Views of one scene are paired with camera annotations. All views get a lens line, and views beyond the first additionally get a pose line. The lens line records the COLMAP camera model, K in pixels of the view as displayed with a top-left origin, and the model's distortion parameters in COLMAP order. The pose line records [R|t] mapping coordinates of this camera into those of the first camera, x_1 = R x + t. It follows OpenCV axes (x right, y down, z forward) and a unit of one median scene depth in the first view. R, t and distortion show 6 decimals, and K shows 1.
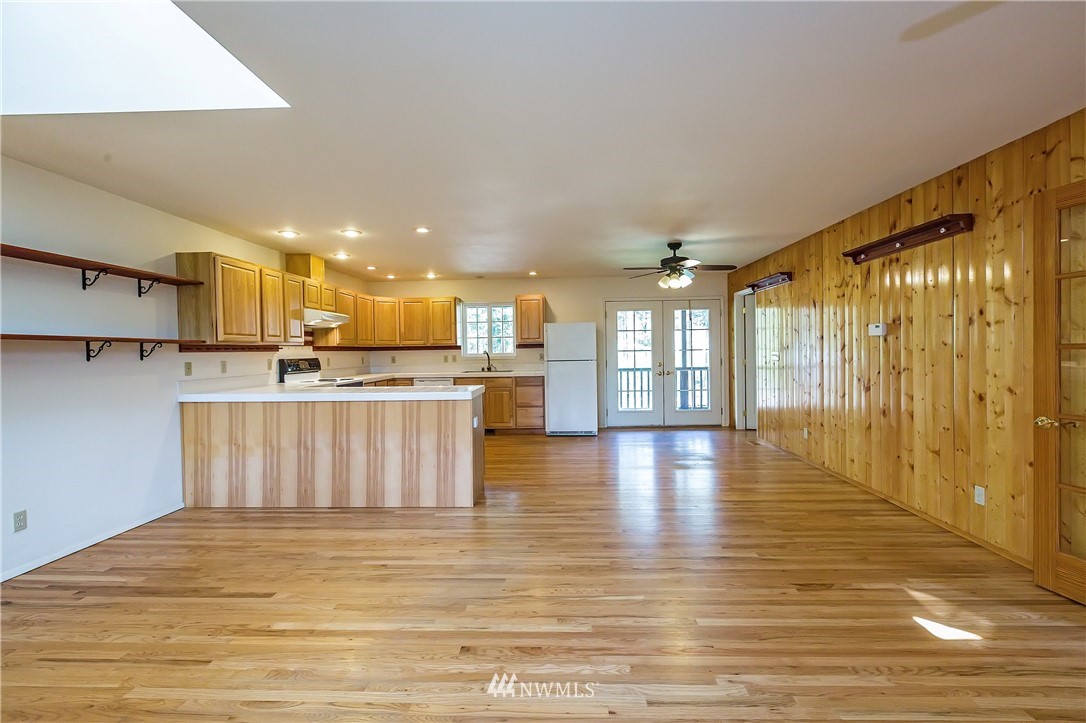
lens RADIAL K [[519.3, 0, 539.5], [0, 519.3, 355.0], [0, 0, 1]] dist [-0.000928, 0.000316]
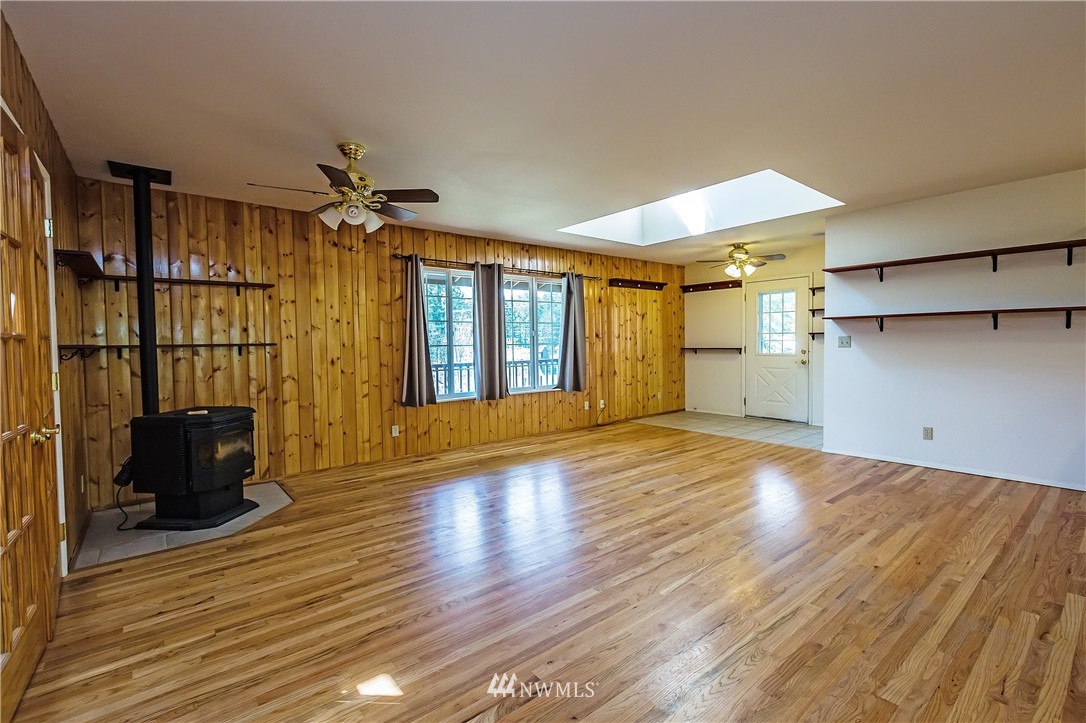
lens RADIAL K [[519.3, 0, 540.2], [0, 519.3, 357.5], [0, 0, 1]] dist [-0.000928, 0.000316]
pose [[-0.769408, 0.045816, -0.637112, 1.030396], [0.019805, 0.998656, 0.047897, -0.005350], [0.638450, 0.024234, -0.769282, 1.715097]]
